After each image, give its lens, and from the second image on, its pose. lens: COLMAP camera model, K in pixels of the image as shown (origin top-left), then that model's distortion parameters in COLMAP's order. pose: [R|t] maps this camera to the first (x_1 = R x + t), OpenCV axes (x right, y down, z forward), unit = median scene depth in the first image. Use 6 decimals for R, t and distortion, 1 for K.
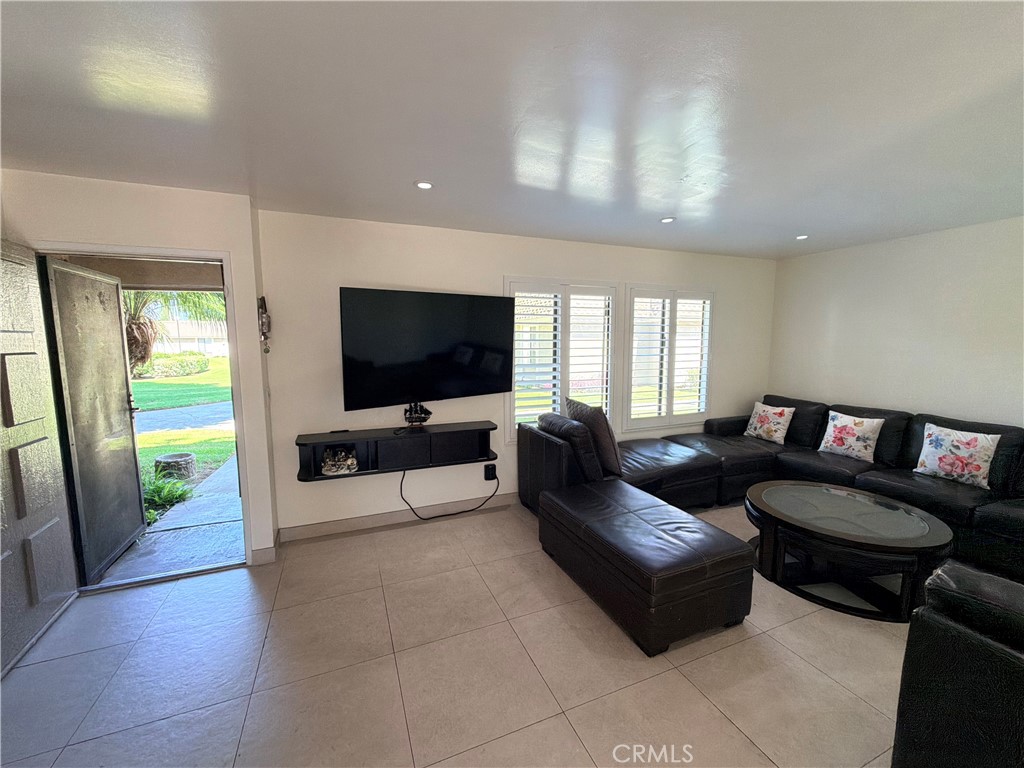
lens RADIAL K [[408.7, 0, 512.0], [0, 408.7, 384.0], [0, 0, 1]] dist [0.000204, -0.000179]
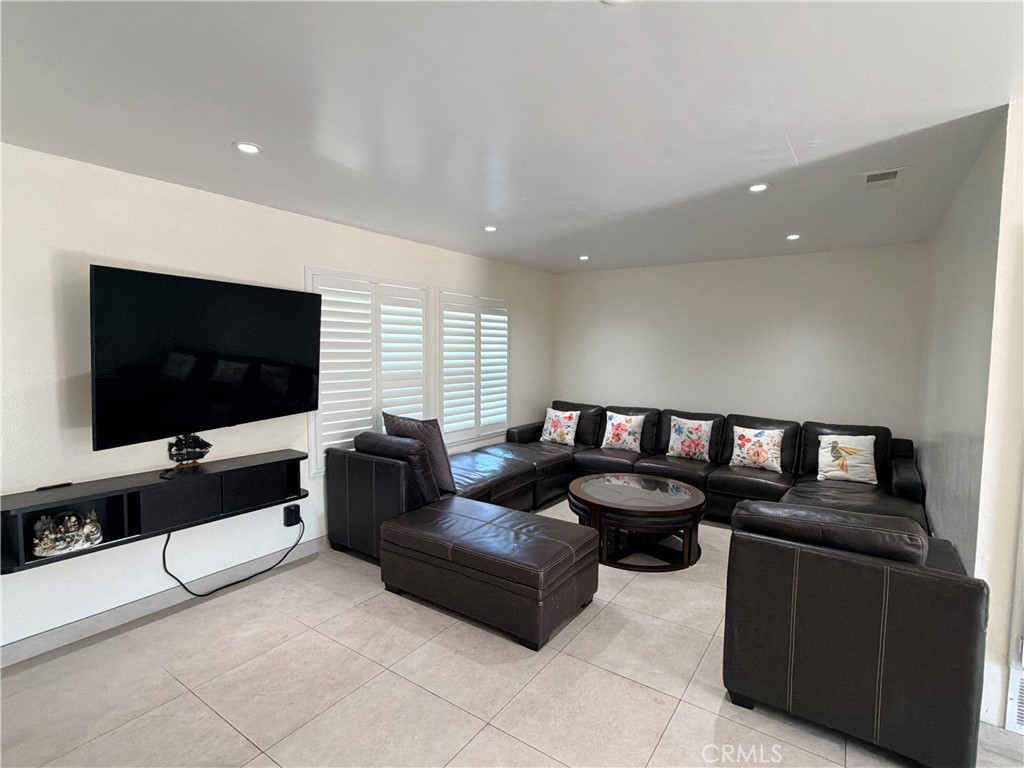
lens RADIAL K [[503.2, 0, 512.0], [0, 503.2, 384.0], [0, 0, 1]] dist [0.001386, 0.000014]
pose [[0.840673, -0.027992, 0.540819, -0.224605], [0.045115, 0.998812, -0.018432, 0.002887], [-0.539660, 0.039895, 0.840937, -0.044189]]
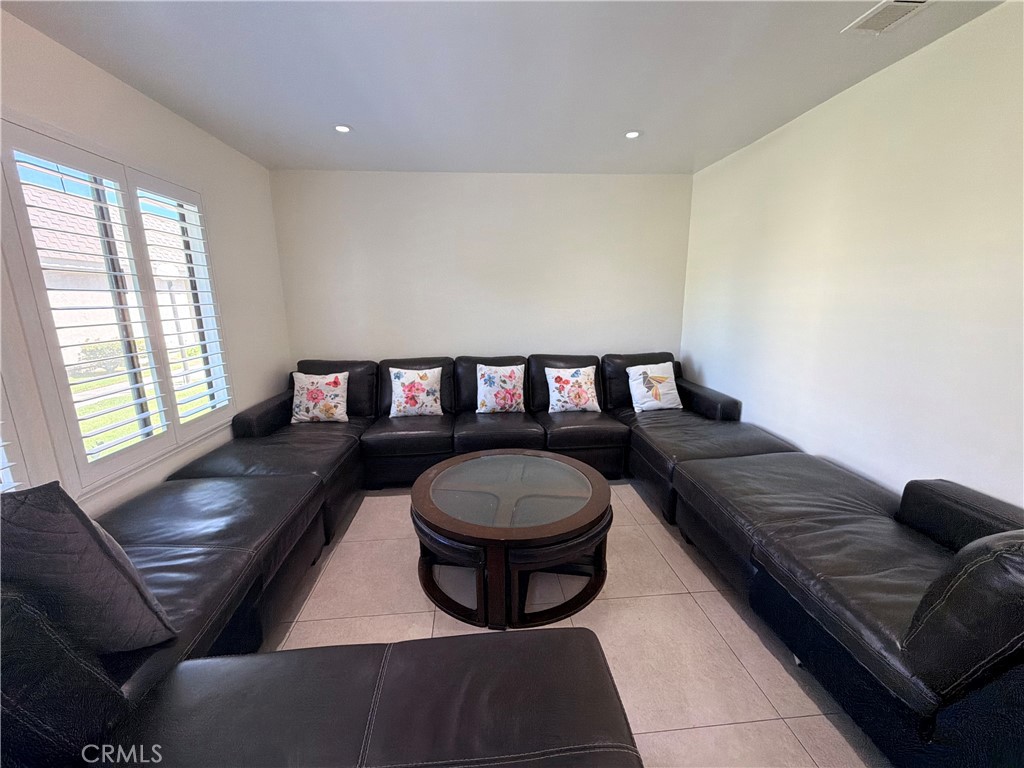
lens RADIAL K [[408.7, 0, 512.0], [0, 408.7, 384.0], [0, 0, 1]] dist [0.000204, -0.000179]
pose [[0.294592, -0.192635, 0.936006, 0.060675], [0.110743, 0.979755, 0.166785, -0.016861], [-0.949185, 0.054522, 0.309961, 0.556645]]
